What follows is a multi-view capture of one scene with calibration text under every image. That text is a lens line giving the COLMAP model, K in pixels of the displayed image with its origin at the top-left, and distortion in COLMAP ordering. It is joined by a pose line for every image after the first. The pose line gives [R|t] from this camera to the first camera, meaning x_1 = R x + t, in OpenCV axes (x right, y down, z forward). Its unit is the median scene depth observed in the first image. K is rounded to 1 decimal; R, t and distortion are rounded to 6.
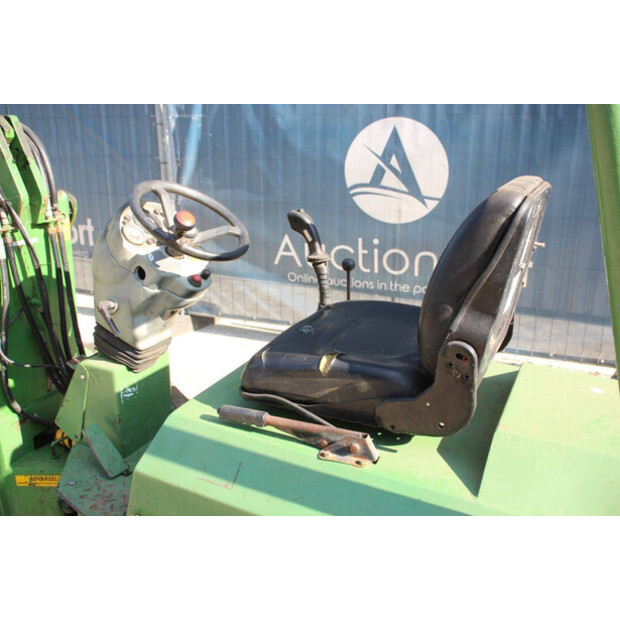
lens RADIAL K [[594.8, 0, 310.0], [0, 594.8, 310.0], [0, 0, 1]] dist [-0.038838, 0.001424]
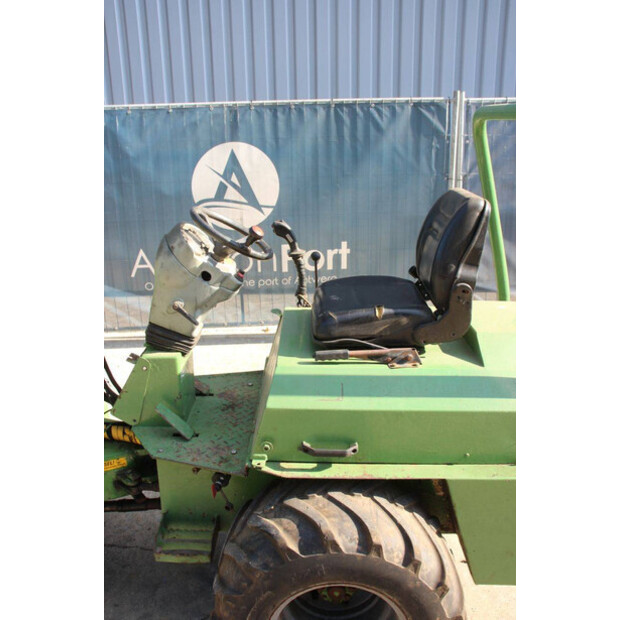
lens RADIAL K [[567.6, 0, 310.0], [0, 567.6, 310.0], [0, 0, 1]] dist [-0.084918, 0.013728]
pose [[0.899767, -0.145356, 0.411451, -0.230221], [0.147782, 0.988675, 0.026105, 0.005418], [-0.410586, 0.037317, 0.911058, -0.094699]]
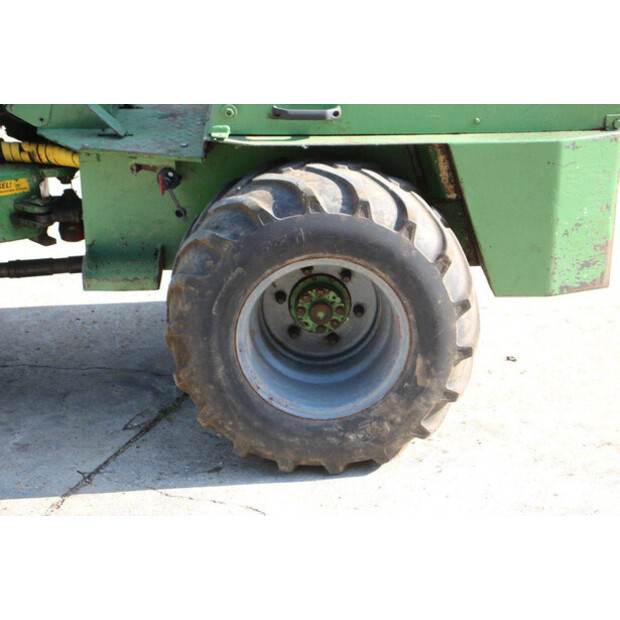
lens RADIAL K [[1374.8, 0, 310.0], [0, 1374.8, 310.0], [0, 0, 1]] dist [0.399913, 0.124458]
pose [[0.880555, -0.186926, 0.435526, -0.458242], [0.171080, 0.982343, 0.075724, 0.182500], [-0.441990, 0.007831, 0.896986, -0.490358]]
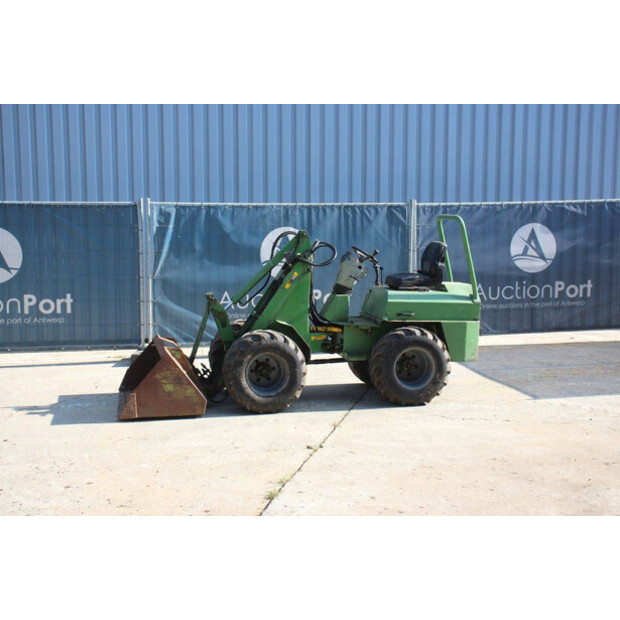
lens RADIAL K [[933.5, 0, 290.9], [0, 933.5, 310.6], [0, 0, 1]] dist [0.129807, 0.061209]
pose [[0.797760, -0.057757, 0.600202, -1.742841], [0.180867, 0.972487, -0.146819, 0.417116], [-0.575209, 0.225683, 0.786258, -1.432888]]
